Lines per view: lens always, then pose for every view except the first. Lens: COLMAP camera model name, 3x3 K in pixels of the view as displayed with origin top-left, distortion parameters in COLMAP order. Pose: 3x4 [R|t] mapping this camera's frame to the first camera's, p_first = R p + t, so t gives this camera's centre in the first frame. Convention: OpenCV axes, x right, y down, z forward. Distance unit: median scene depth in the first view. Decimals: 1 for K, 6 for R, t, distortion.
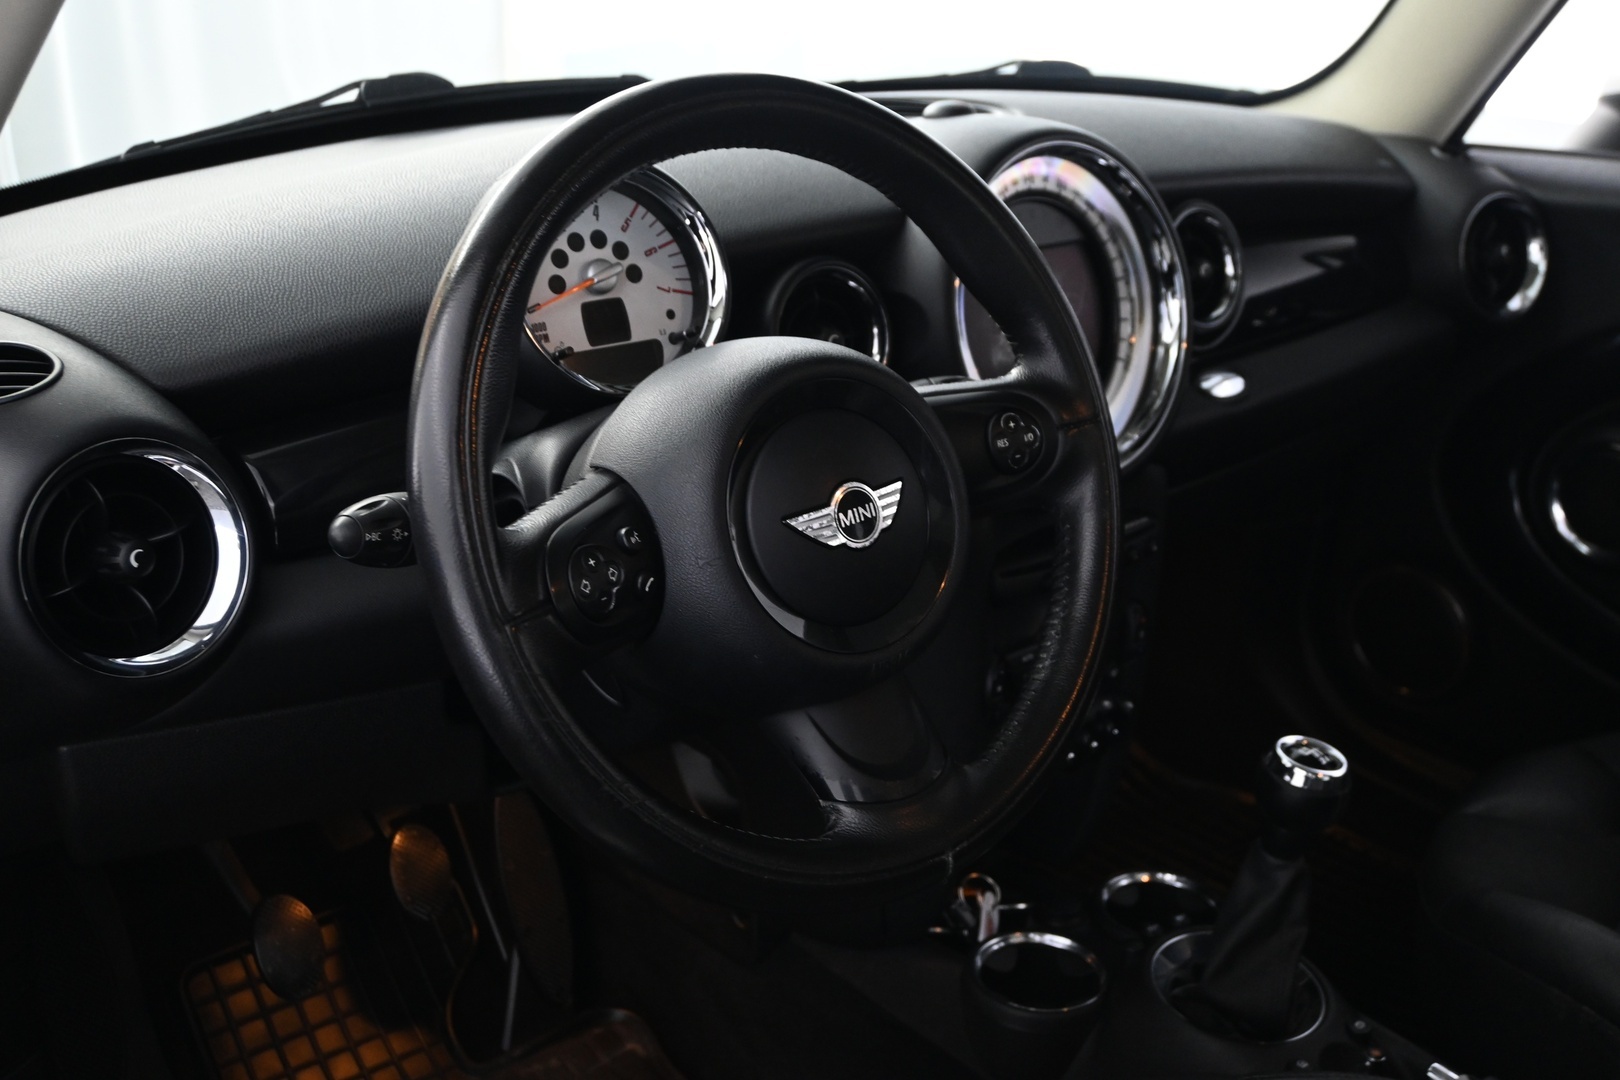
lens RADIAL K [[1703.8, 0, 812.1], [0, 1703.8, 535.3], [0, 0, 1]] dist [-0.023410, 0.000000]
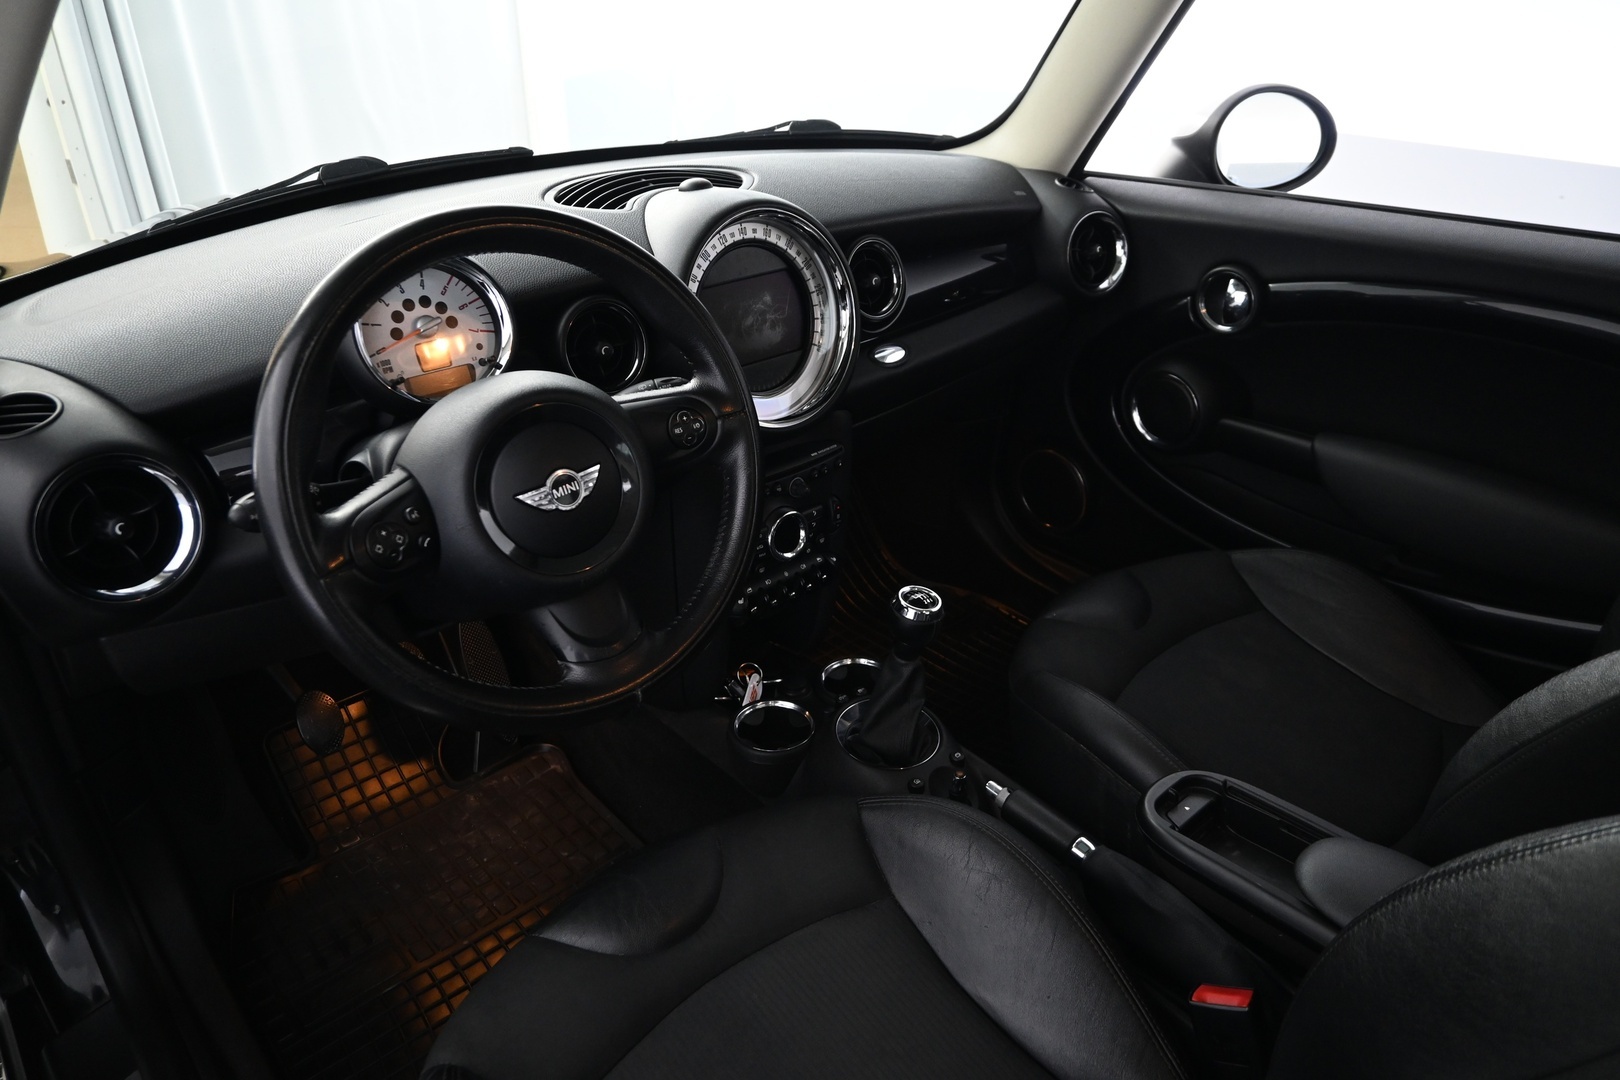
lens RADIAL K [[1102.0, 0, 805.1], [0, 1102.0, 549.8], [0, 0, 1]] dist [-0.021269, 0.003342]
pose [[0.999243, -0.030074, 0.024672, 0.165146], [0.026233, 0.989309, 0.143458, -0.072716], [-0.028722, -0.142702, 0.989349, -0.032307]]
